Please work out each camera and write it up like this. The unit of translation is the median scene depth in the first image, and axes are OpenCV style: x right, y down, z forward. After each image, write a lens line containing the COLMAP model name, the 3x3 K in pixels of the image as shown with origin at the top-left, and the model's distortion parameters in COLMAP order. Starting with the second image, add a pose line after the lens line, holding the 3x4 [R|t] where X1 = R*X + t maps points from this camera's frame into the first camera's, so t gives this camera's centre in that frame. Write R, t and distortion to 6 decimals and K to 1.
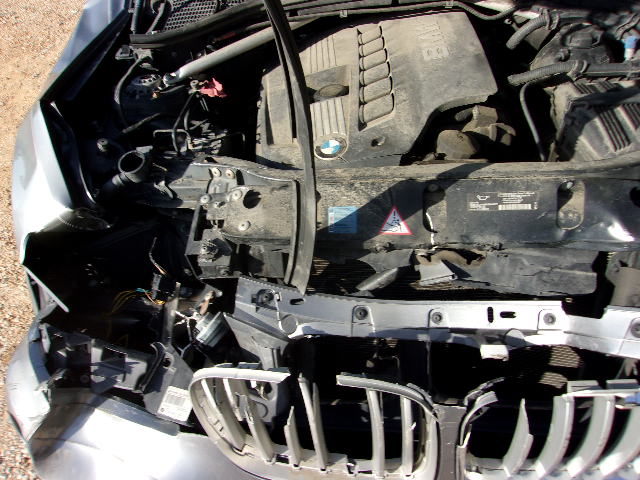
lens RADIAL K [[502.4, 0, 305.6], [0, 502.4, 239.3], [0, 0, 1]] dist [-0.029952, 0.058948]
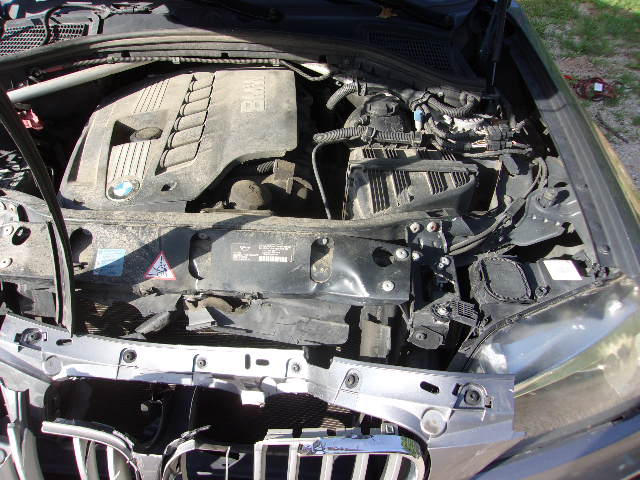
lens RADIAL K [[502.4, 0, 305.6], [0, 502.4, 239.3], [0, 0, 1]] dist [-0.029952, 0.058948]
pose [[0.988057, 0.059545, 0.142116, 0.300529], [-0.049747, 0.996197, -0.071529, -0.030391], [-0.145835, 0.063605, 0.987262, -0.050805]]
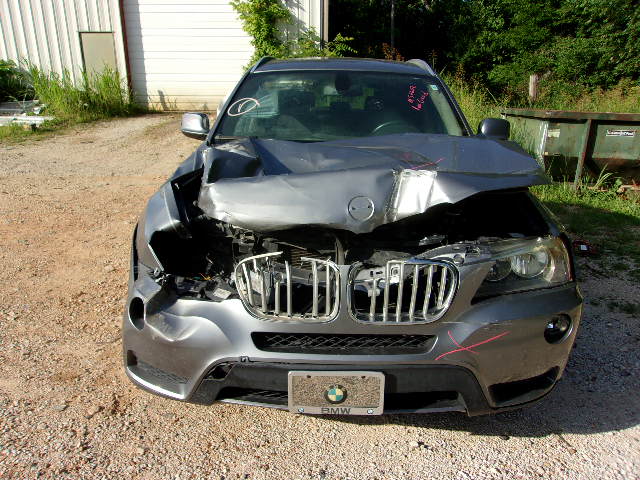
lens RADIAL K [[502.4, 0, 305.6], [0, 502.4, 239.3], [0, 0, 1]] dist [-0.029952, 0.058948]
pose [[0.991665, 0.123859, 0.035492, -0.009655], [-0.091802, 0.872517, -0.479882, 1.009837], [-0.090405, 0.472624, 0.876615, -0.891441]]
